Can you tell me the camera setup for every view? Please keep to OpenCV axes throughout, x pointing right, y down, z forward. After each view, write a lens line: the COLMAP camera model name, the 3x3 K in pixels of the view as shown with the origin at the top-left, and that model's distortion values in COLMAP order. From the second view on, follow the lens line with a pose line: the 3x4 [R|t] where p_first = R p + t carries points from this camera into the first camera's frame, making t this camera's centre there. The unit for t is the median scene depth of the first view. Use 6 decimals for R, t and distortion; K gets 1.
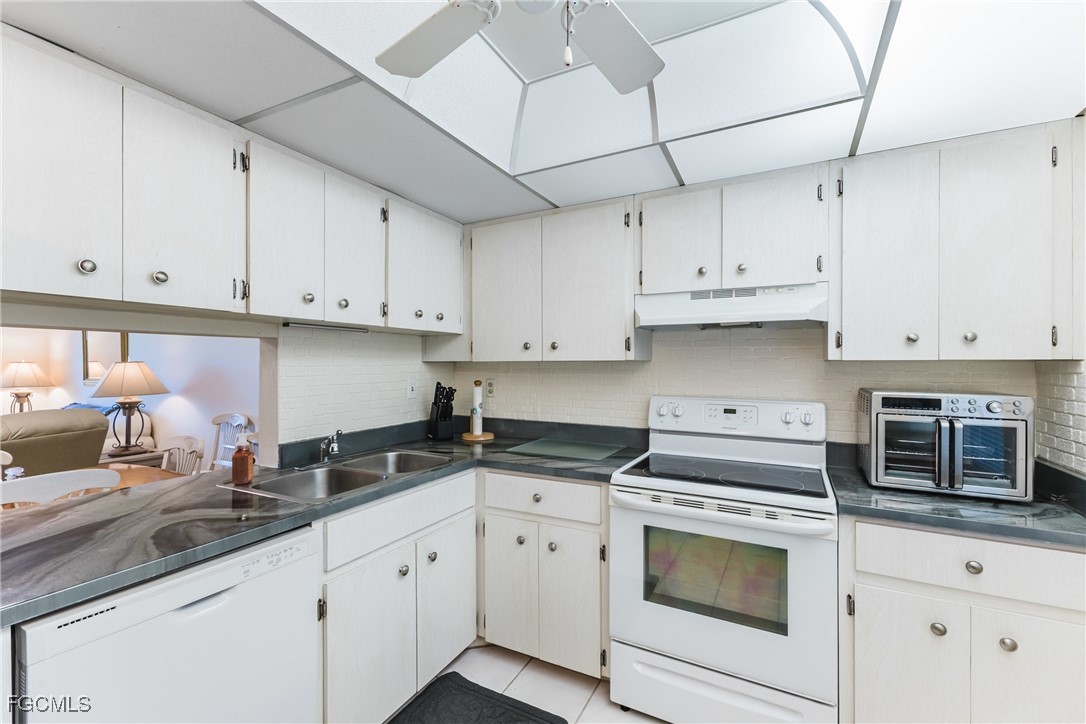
lens RADIAL K [[462.0, 0, 541.9], [0, 462.0, 364.5], [0, 0, 1]] dist [0.005641, -0.001833]
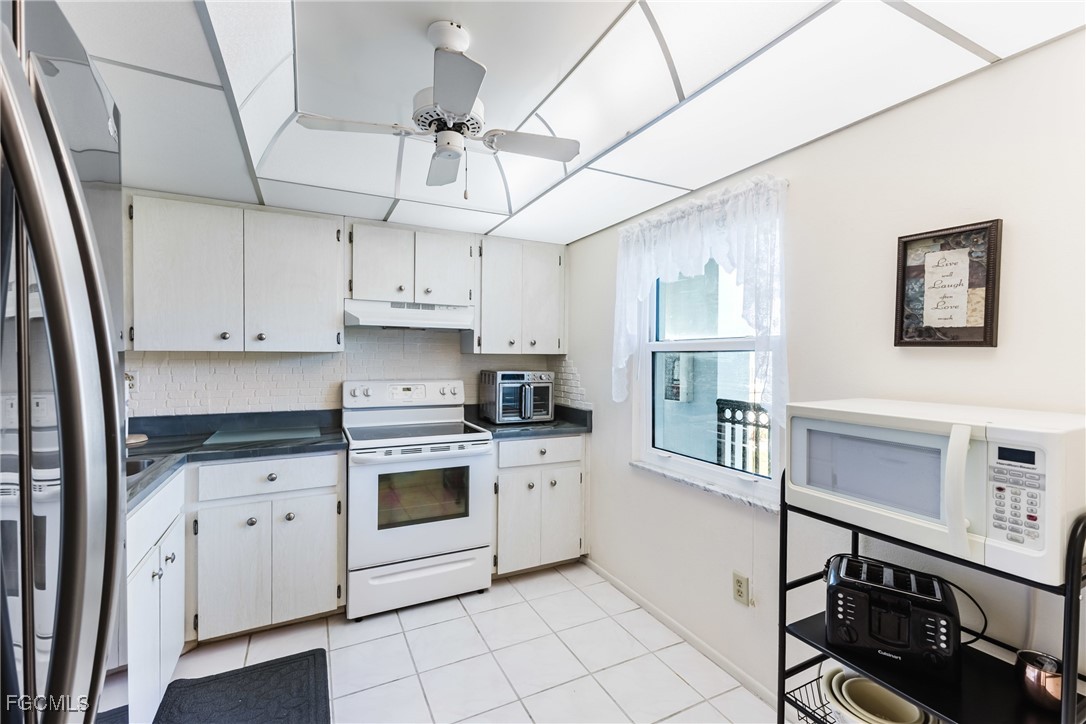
lens RADIAL K [[462.0, 0, 545.7], [0, 462.0, 362.6], [0, 0, 1]] dist [0.005641, -0.001833]
pose [[0.577357, -0.007233, 0.816460, -0.561313], [-0.005837, 0.999899, 0.012985, 0.000444], [-0.816471, -0.012263, 0.577256, -0.162342]]
